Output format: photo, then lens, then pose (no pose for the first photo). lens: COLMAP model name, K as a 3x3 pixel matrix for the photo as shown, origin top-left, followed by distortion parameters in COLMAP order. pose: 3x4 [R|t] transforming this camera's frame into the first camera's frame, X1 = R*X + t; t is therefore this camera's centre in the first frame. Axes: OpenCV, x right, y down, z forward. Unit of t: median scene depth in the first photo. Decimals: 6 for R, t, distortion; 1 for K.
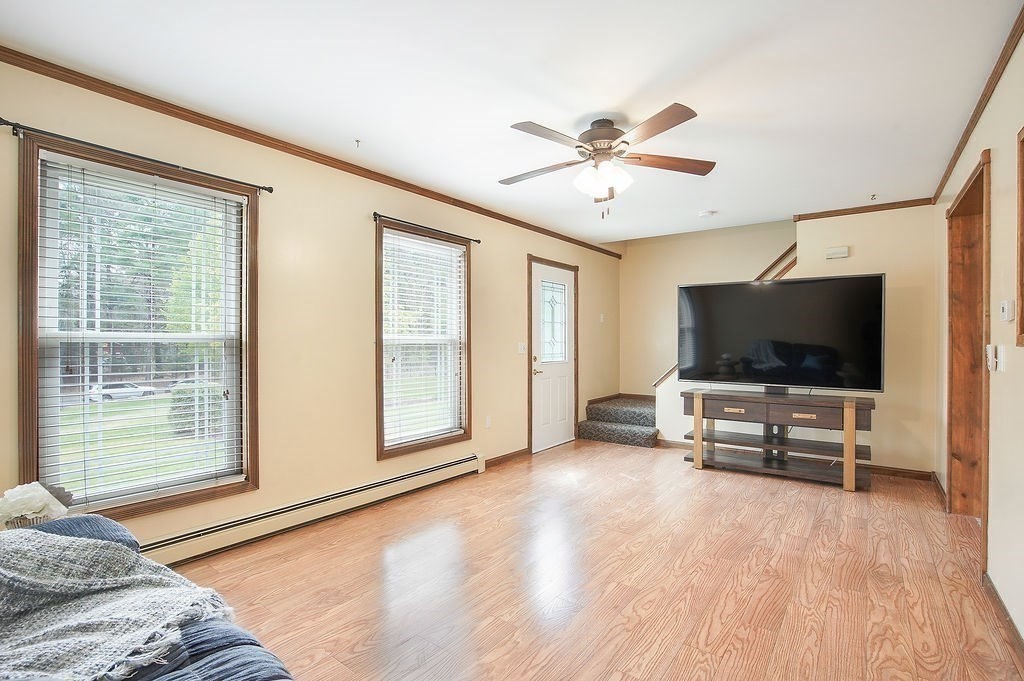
lens RADIAL K [[480.4, 0, 513.1], [0, 480.4, 337.4], [0, 0, 1]] dist [-0.058921, 0.021690]
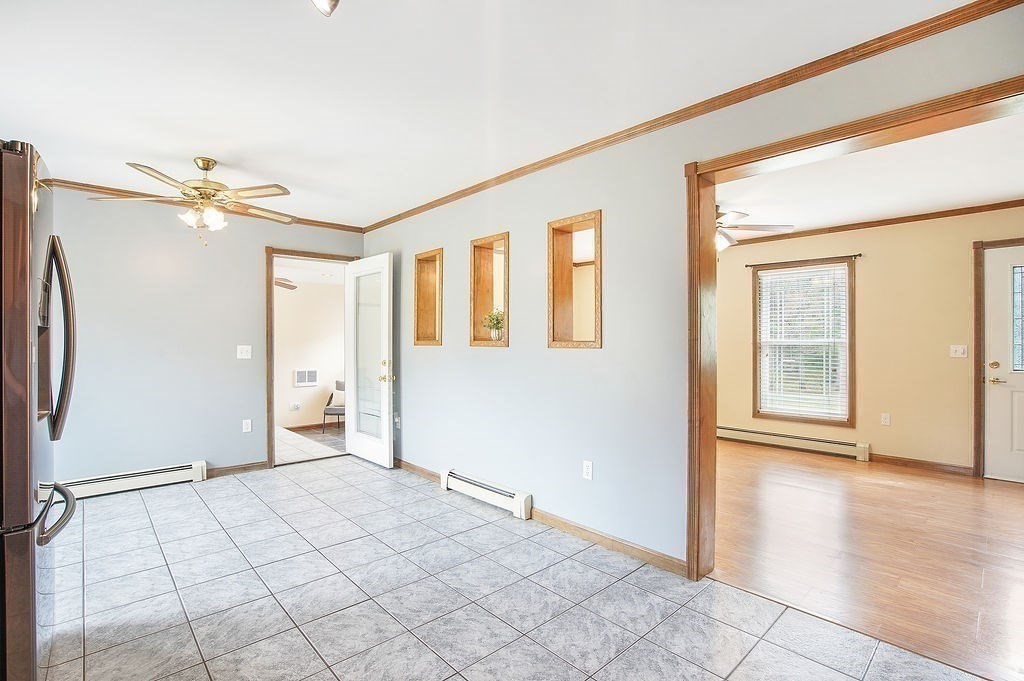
lens RADIAL K [[480.4, 0, 508.9], [0, 480.4, 331.7], [0, 0, 1]] dist [-0.058921, 0.021690]
pose [[-0.182854, -0.022223, -0.982889, 1.263161], [0.009598, 0.999657, -0.024387, -0.001750], [0.983093, -0.013893, -0.182578, 0.418703]]
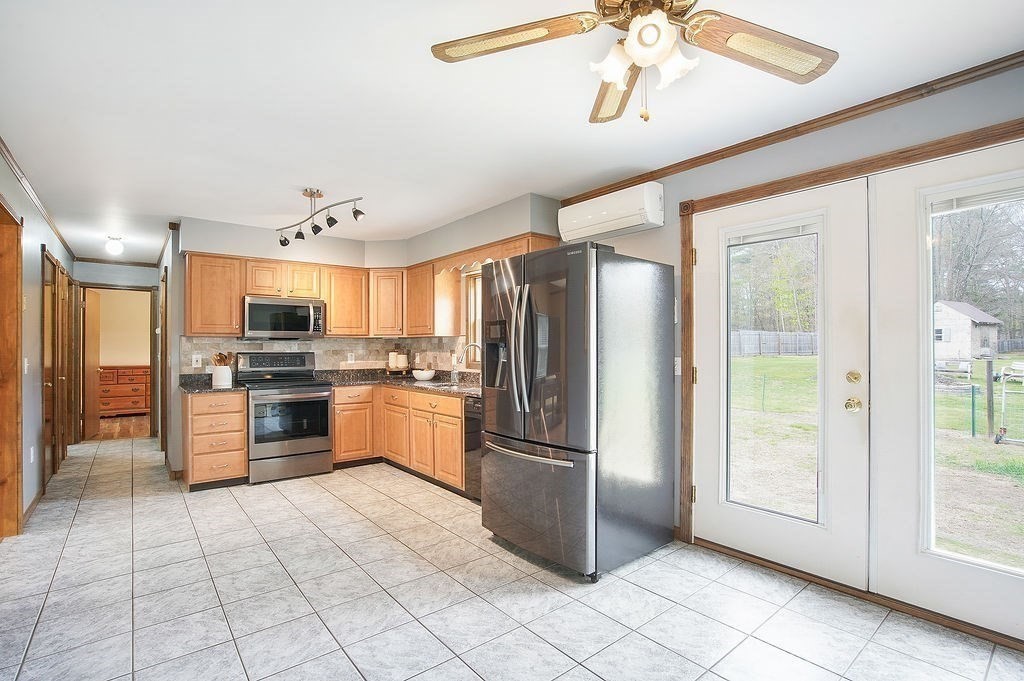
lens RADIAL K [[480.4, 0, 508.3], [0, 480.4, 342.7], [0, 0, 1]] dist [-0.058921, 0.021690]
pose [[0.242557, 0.007179, 0.970111, 0.251240], [-0.007209, 0.999958, -0.005597, -0.016104], [-0.970110, -0.005635, 0.242599, -0.201800]]
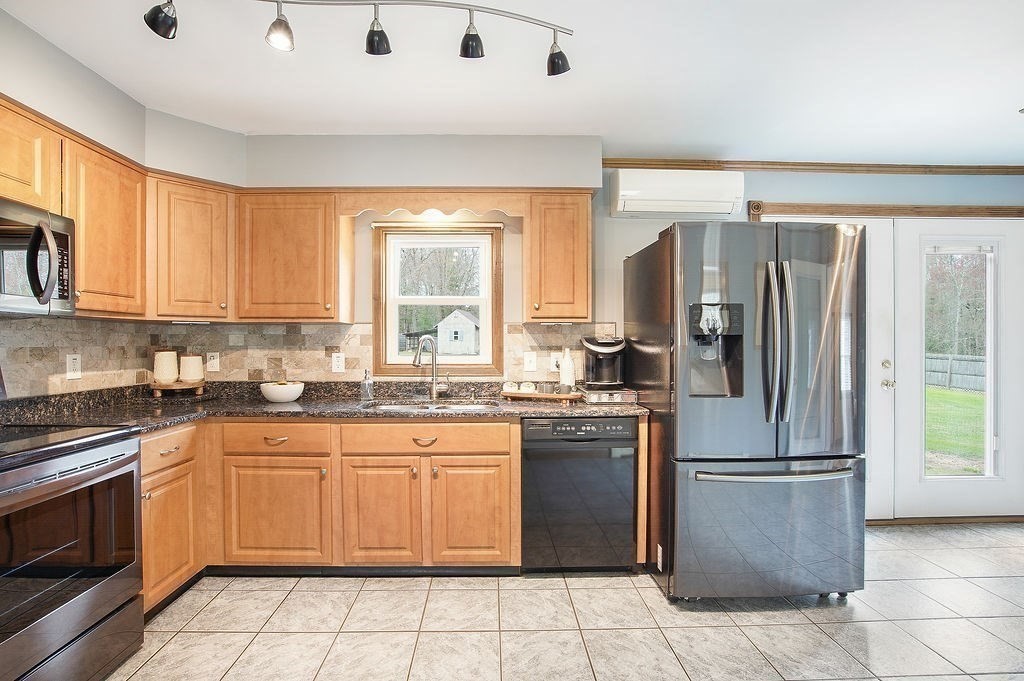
lens RADIAL K [[480.4, 0, 498.1], [0, 480.4, 344.7], [0, 0, 1]] dist [-0.058921, 0.021690]
pose [[-0.614703, -0.001560, 0.788757, 0.701154], [-0.007595, 0.999963, -0.003941, -0.004596], [-0.788722, -0.008413, -0.614692, 0.518808]]
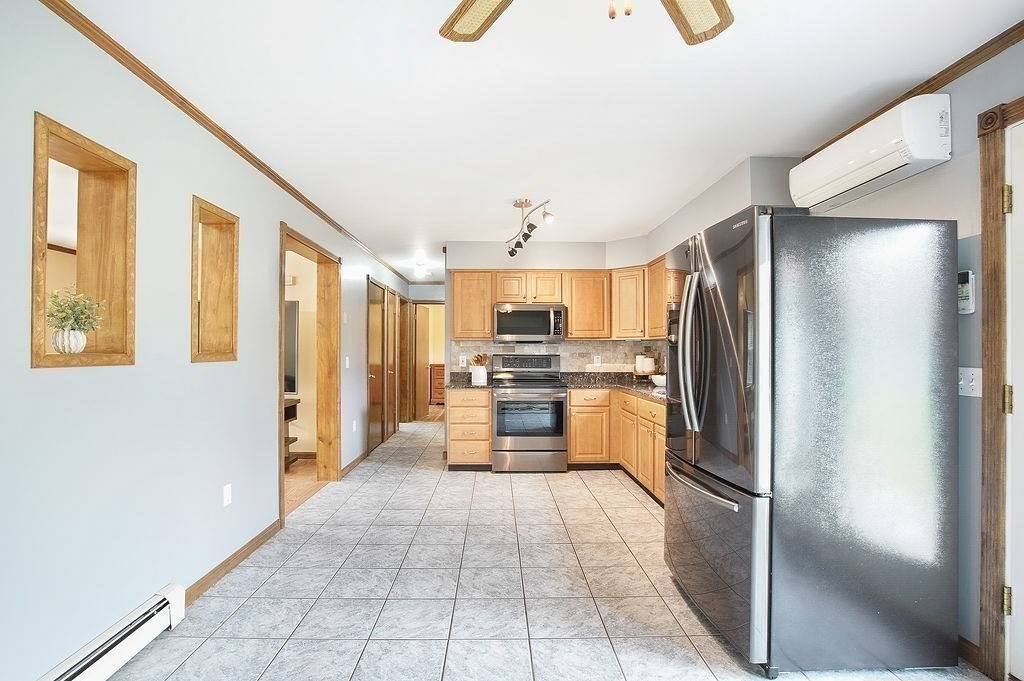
lens RADIAL K [[480.4, 0, 505.4], [0, 480.4, 343.8], [0, 0, 1]] dist [-0.058921, 0.021690]
pose [[0.785826, 0.008417, 0.618391, 0.414845], [-0.006907, 0.999964, -0.004834, -0.017248], [-0.618410, -0.000472, 0.785856, -0.354042]]
